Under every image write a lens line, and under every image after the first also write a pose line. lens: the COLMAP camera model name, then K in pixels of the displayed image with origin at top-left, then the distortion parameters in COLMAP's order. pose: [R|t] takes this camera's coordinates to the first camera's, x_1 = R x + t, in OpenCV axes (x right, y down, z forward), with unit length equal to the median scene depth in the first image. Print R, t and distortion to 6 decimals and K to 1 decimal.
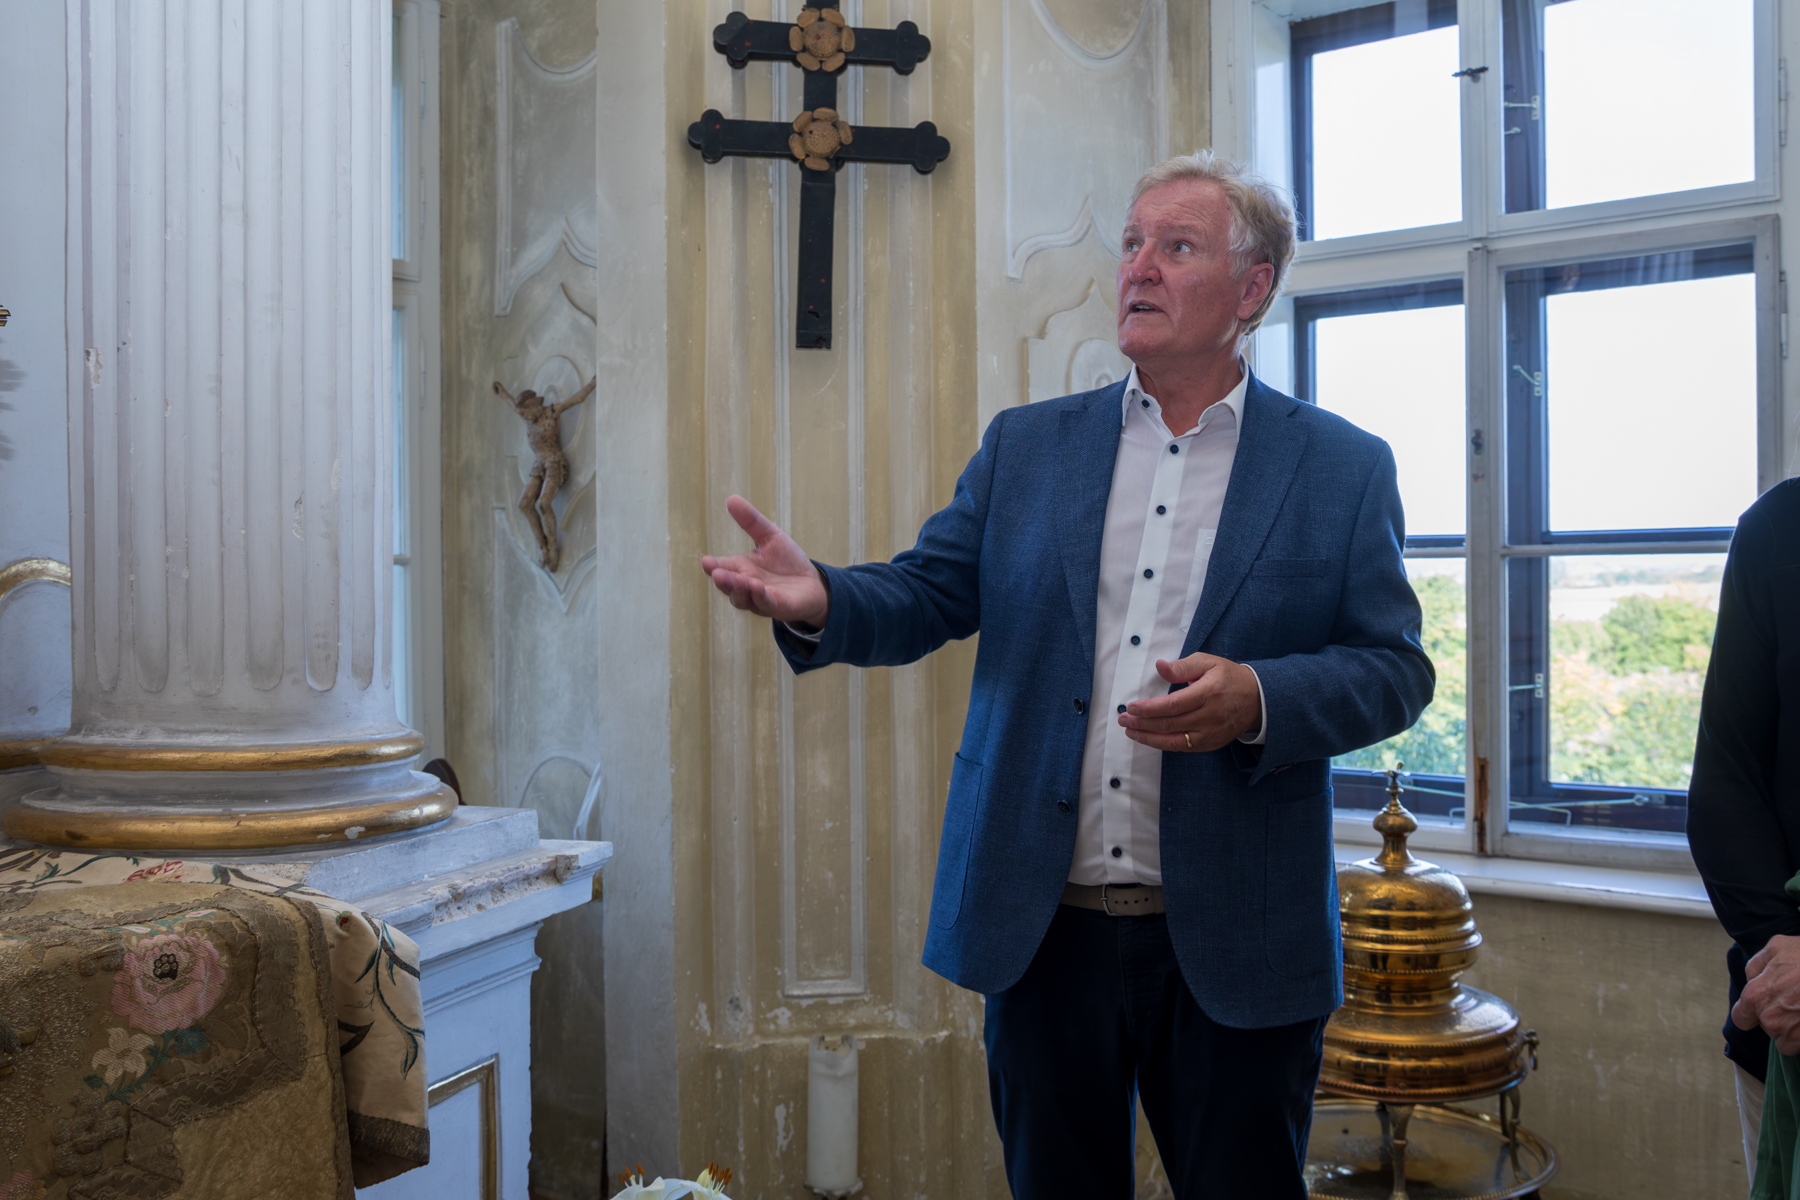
lens RADIAL K [[1525.2, 0, 906.1], [0, 1525.2, 616.6], [0, 0, 1]] dist [-0.048861, 0.014463]
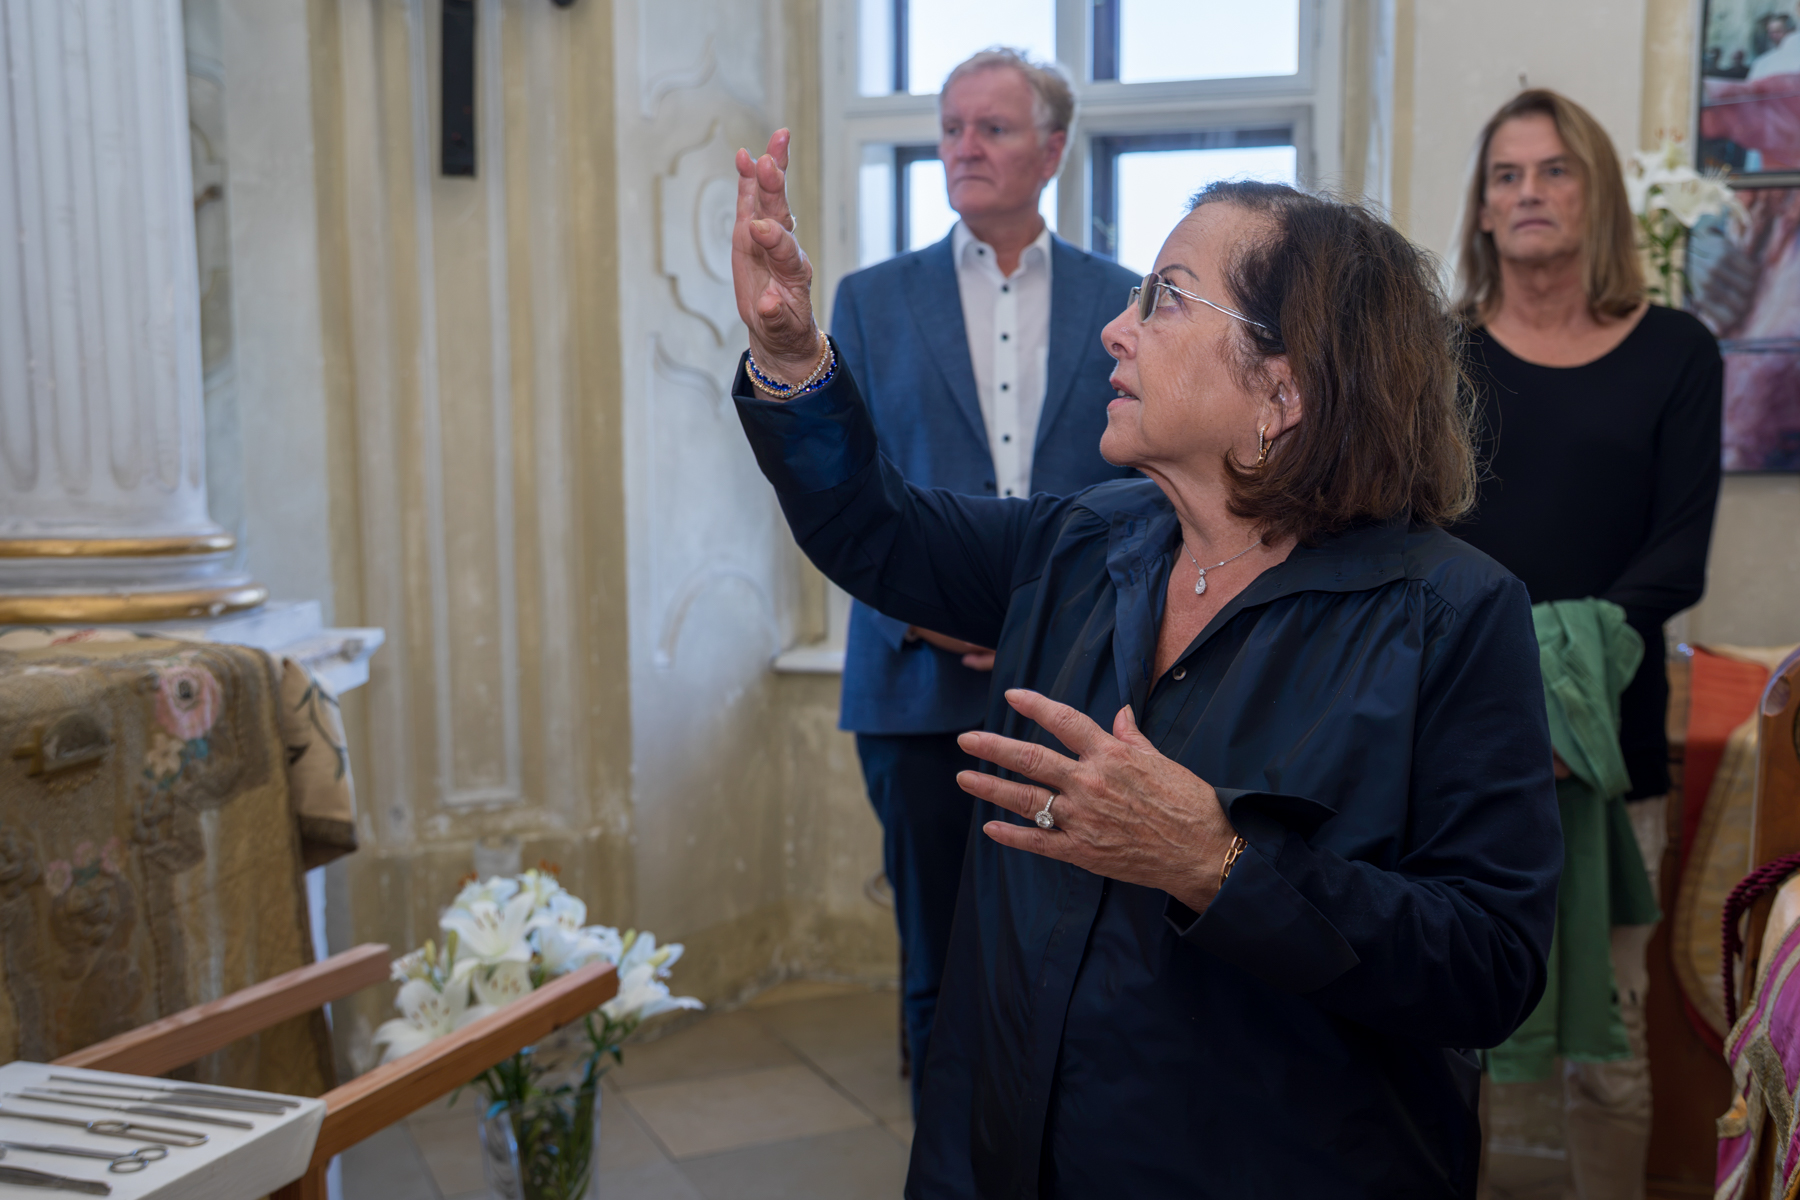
lens RADIAL K [[1711.2, 0, 901.7], [0, 1711.2, 592.1], [0, 0, 1]] dist [0.009019, 0.000000]
pose [[0.956106, -0.020295, 0.292317, -0.241524], [-0.002272, 0.997055, 0.076656, 0.025744], [-0.293012, -0.073956, 0.953244, -0.413438]]
